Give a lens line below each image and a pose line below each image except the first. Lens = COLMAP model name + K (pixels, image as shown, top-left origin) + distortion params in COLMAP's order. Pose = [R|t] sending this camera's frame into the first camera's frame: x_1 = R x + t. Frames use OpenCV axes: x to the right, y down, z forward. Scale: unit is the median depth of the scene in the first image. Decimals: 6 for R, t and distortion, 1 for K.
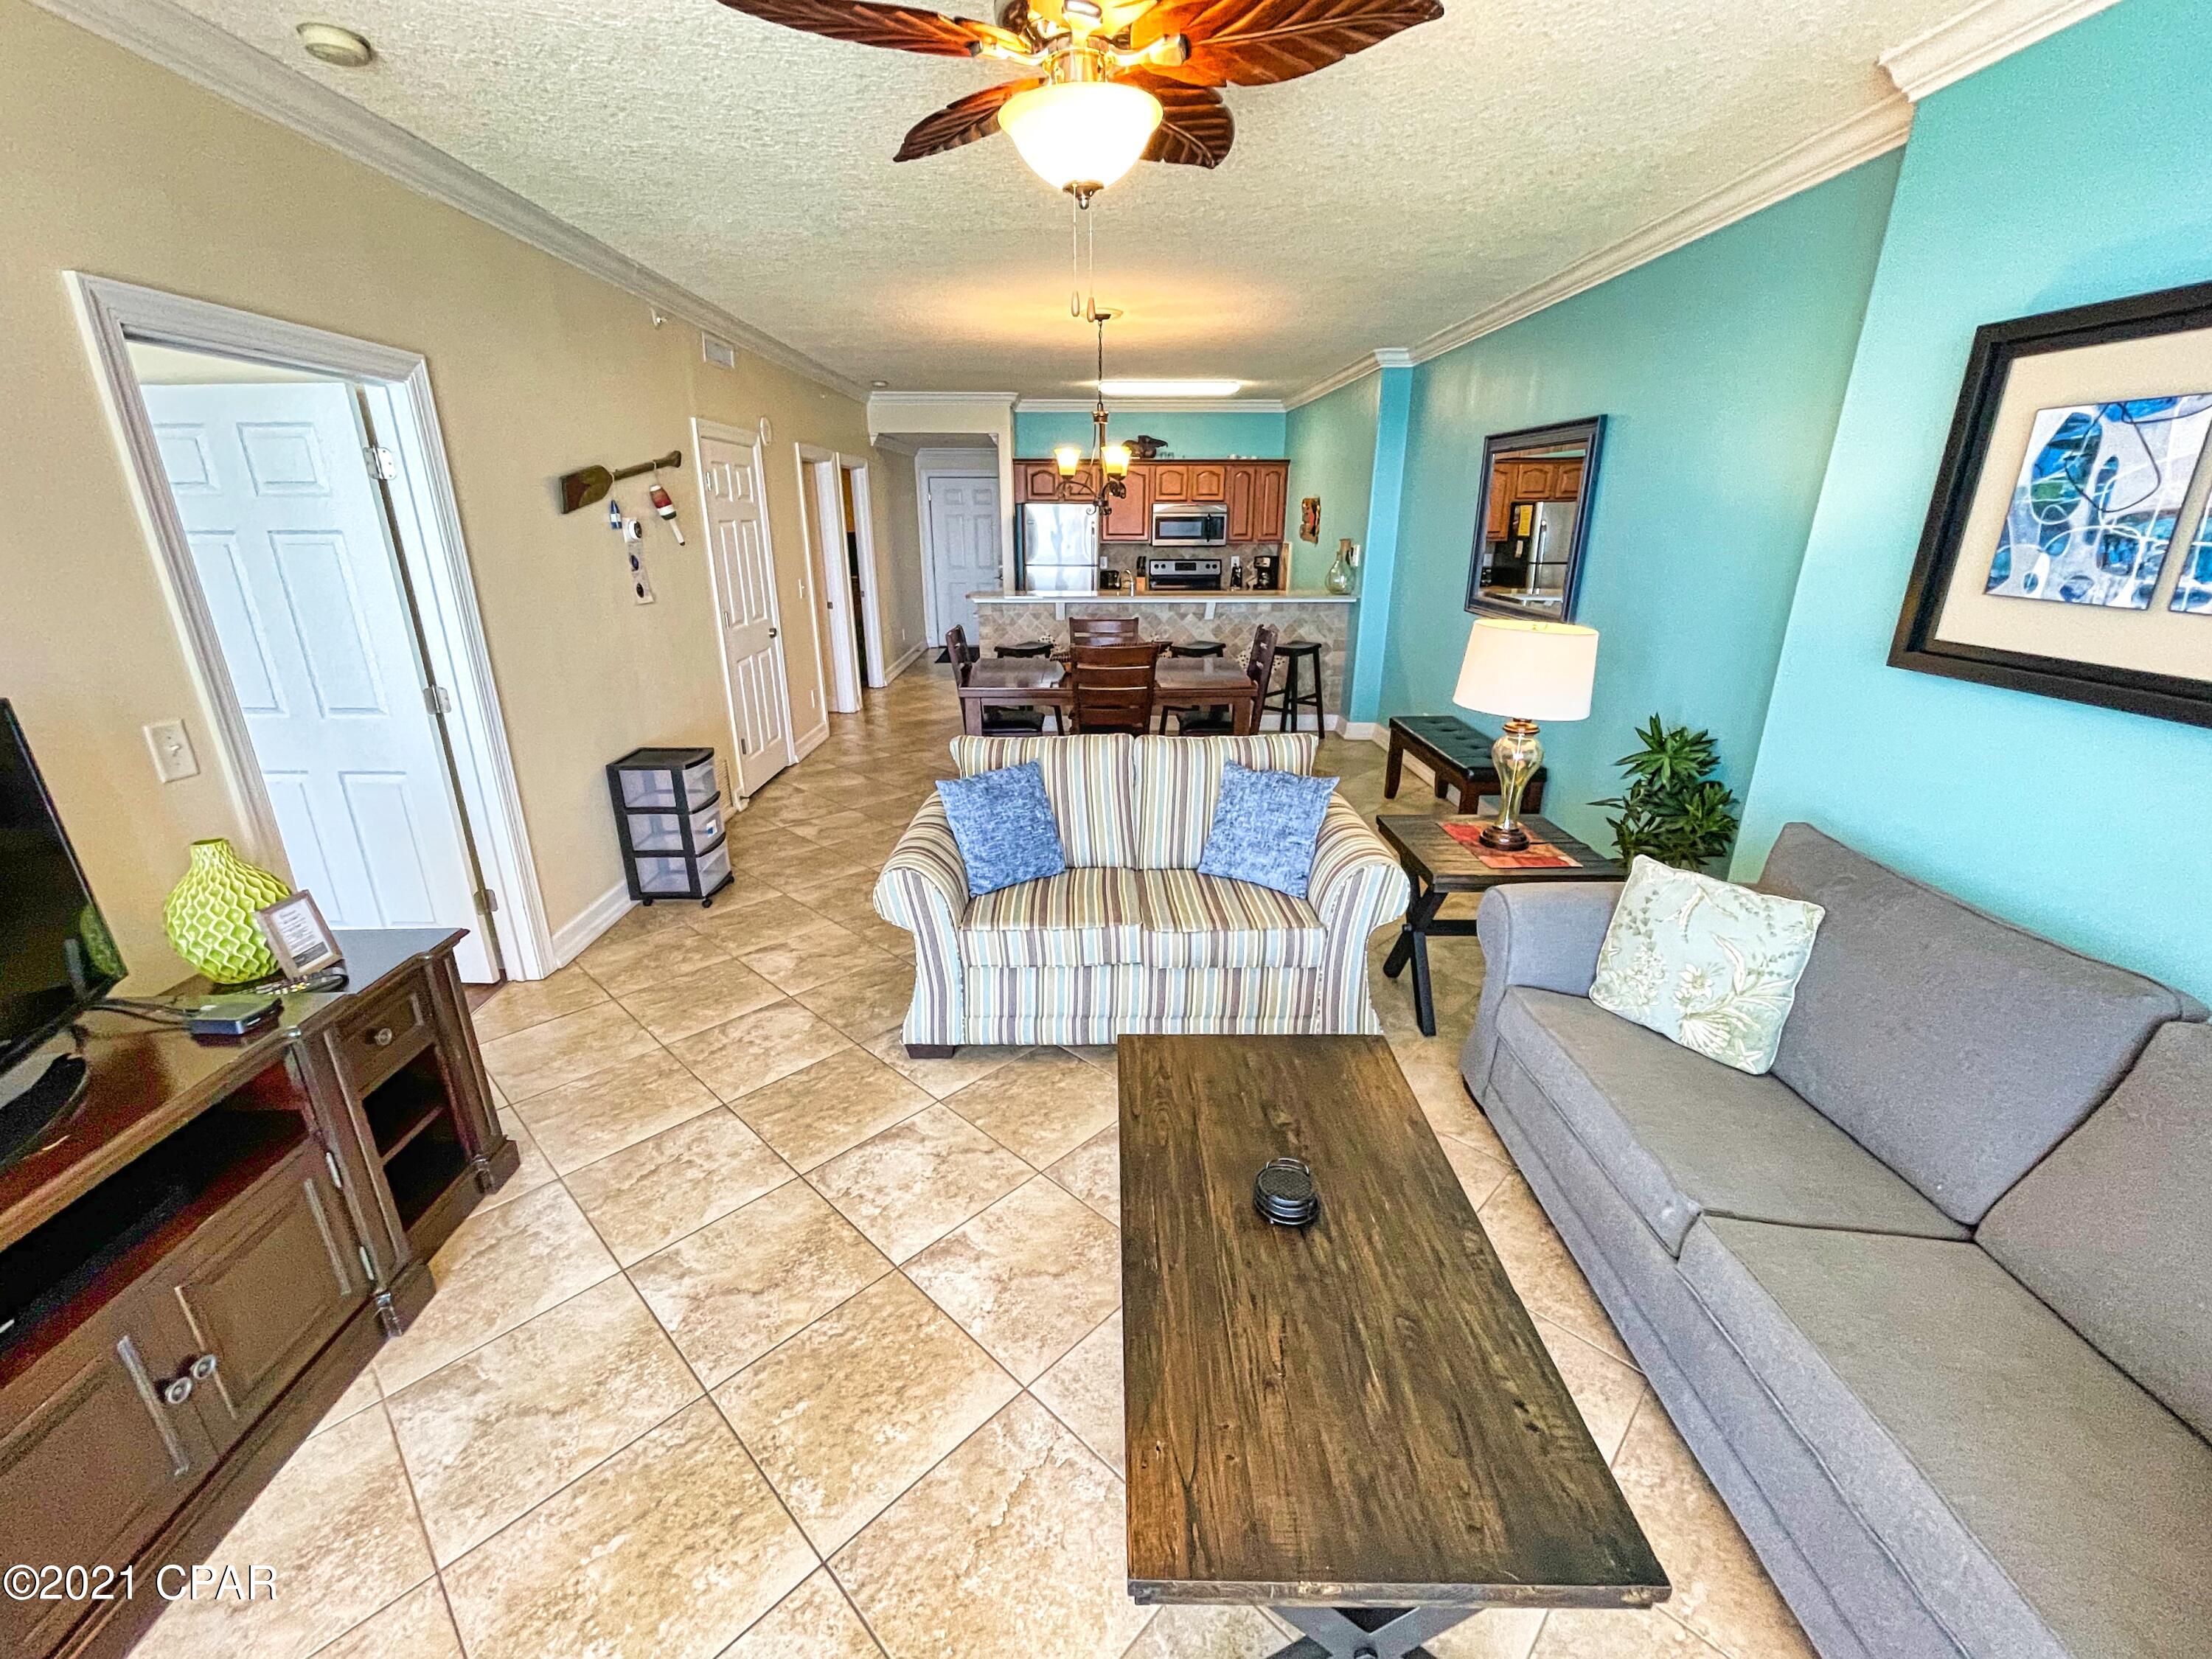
lens RADIAL K [[915.2, 0, 1103.7], [0, 915.2, 827.6], [0, 0, 1]] dist [0.000652, -0.000998]
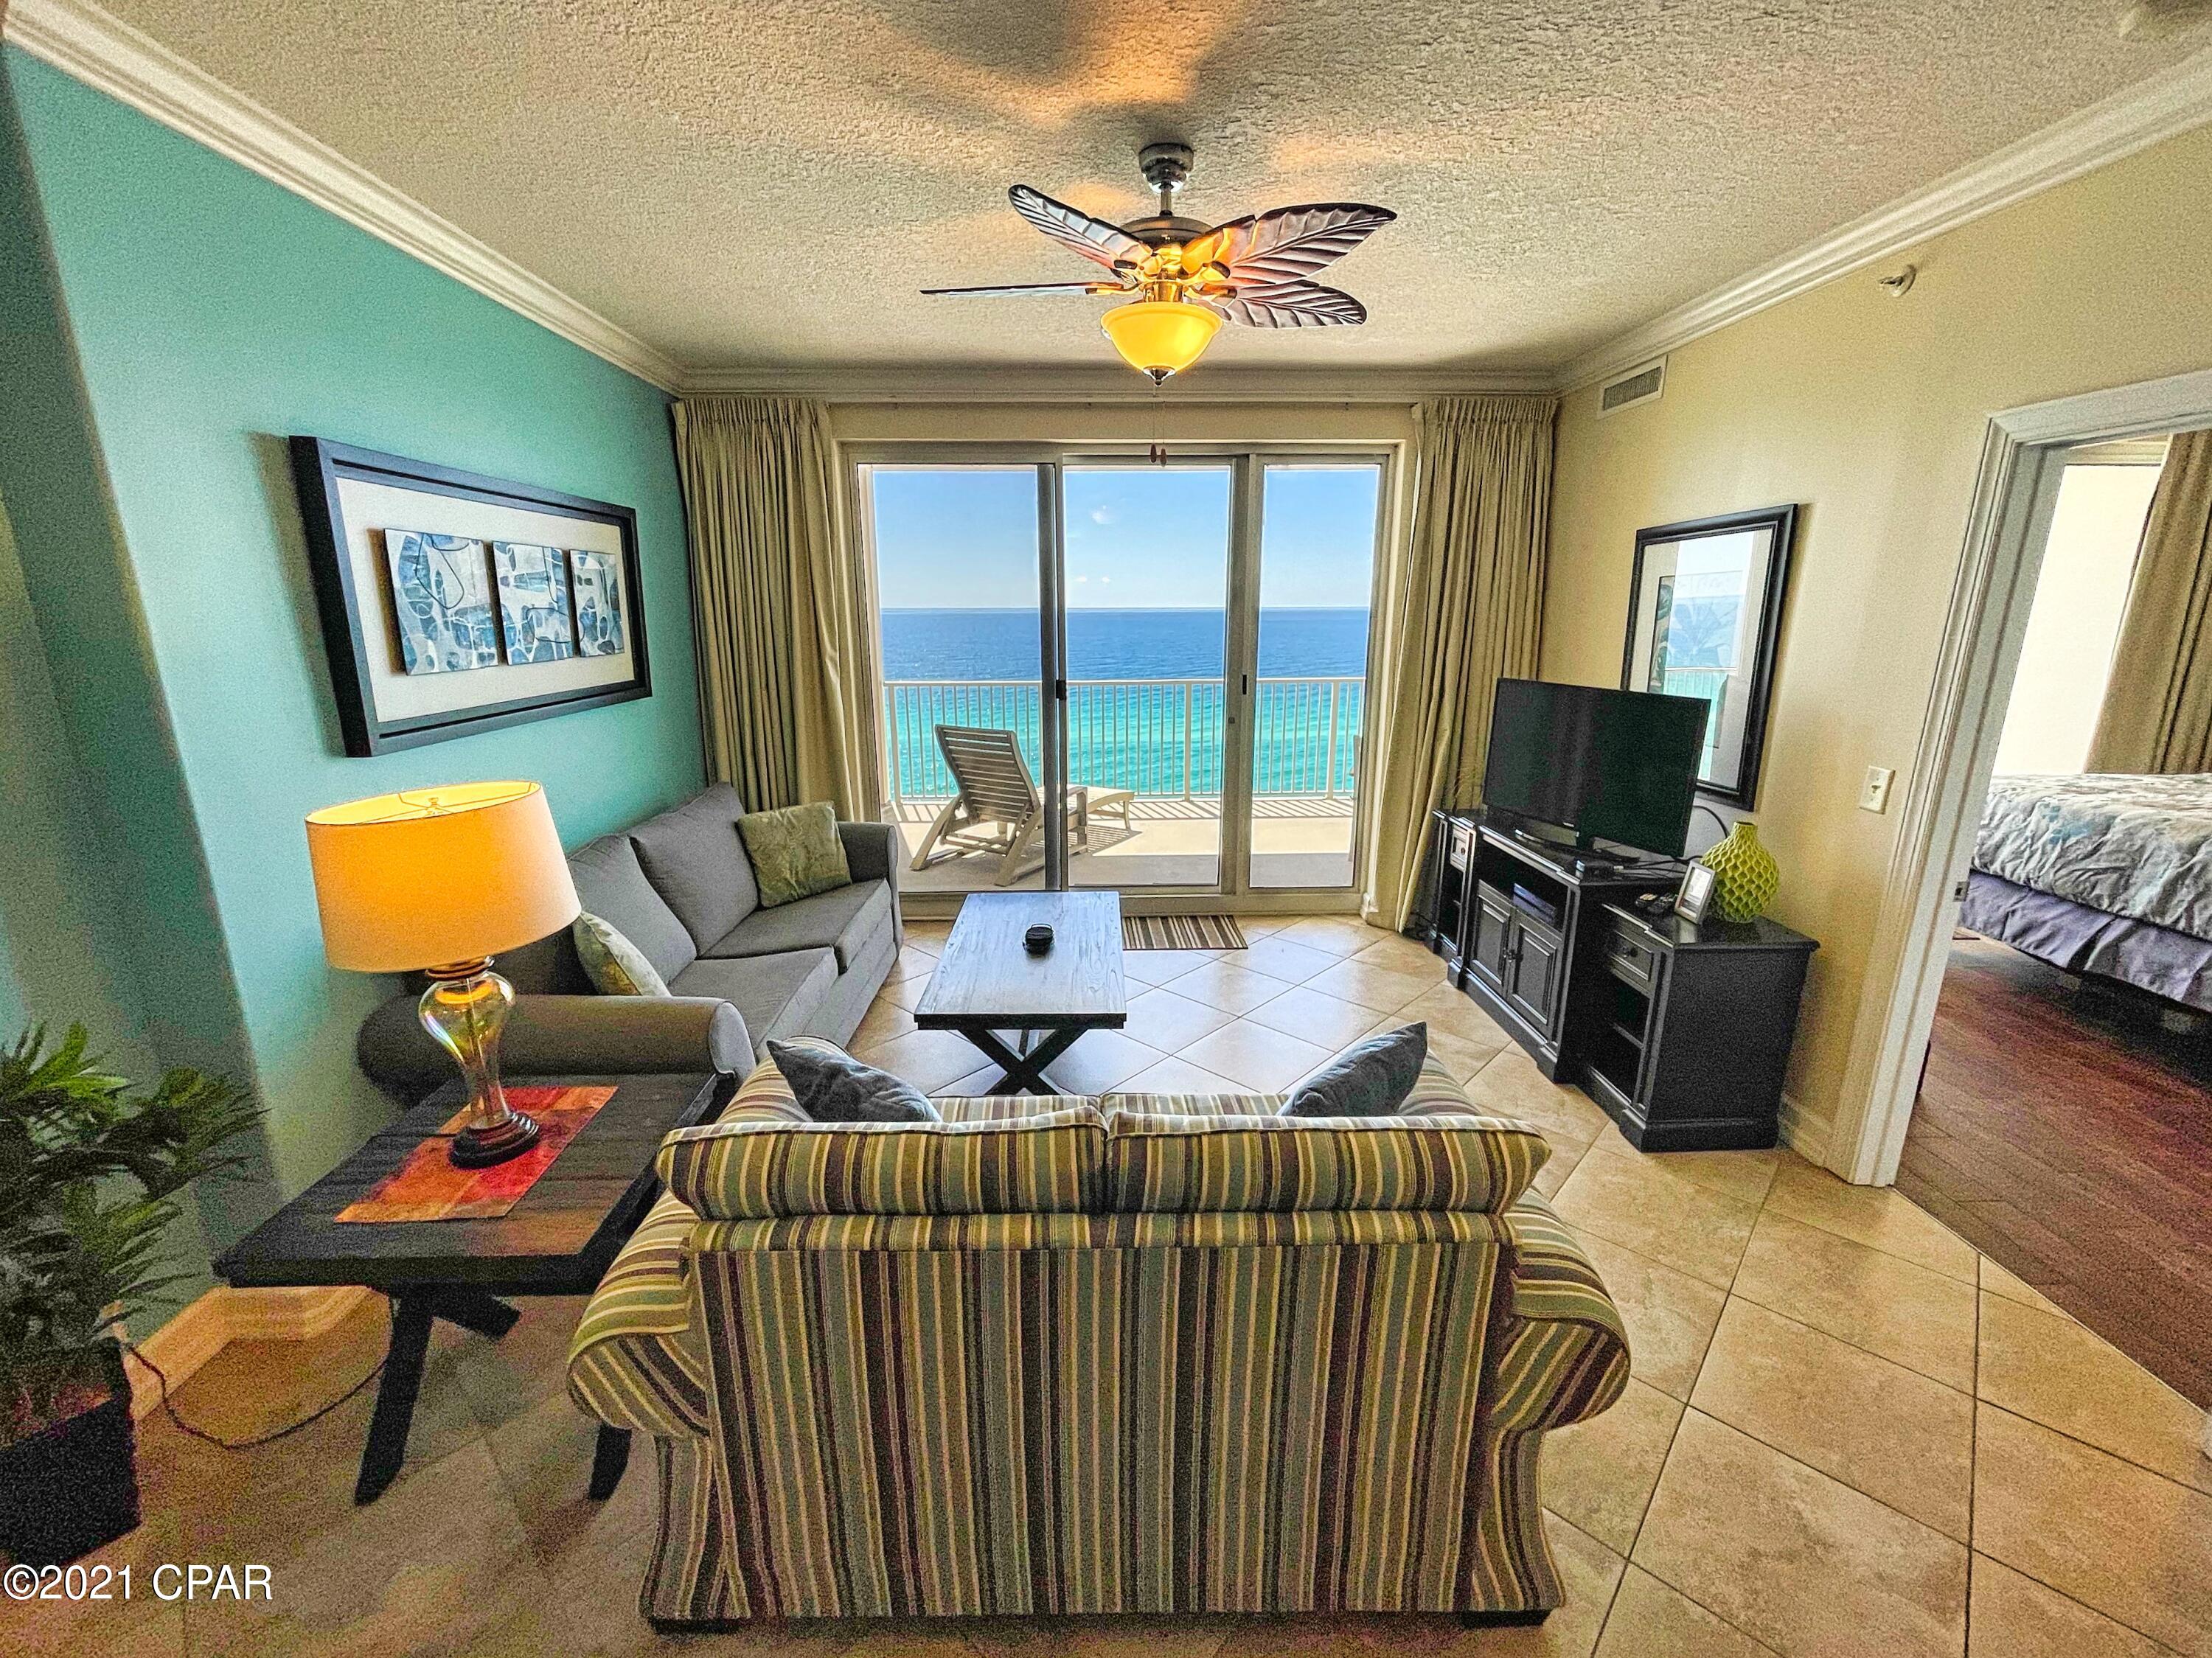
lens RADIAL K [[915.2, 0, 1103.7], [0, 915.2, 827.1], [0, 0, 1]] dist [0.000652, -0.000998]
pose [[-0.999949, 0.005550, -0.008414, 0.041820], [0.000105, 0.840450, 0.541889, -0.513983], [0.010079, 0.541860, -0.840408, 1.478610]]
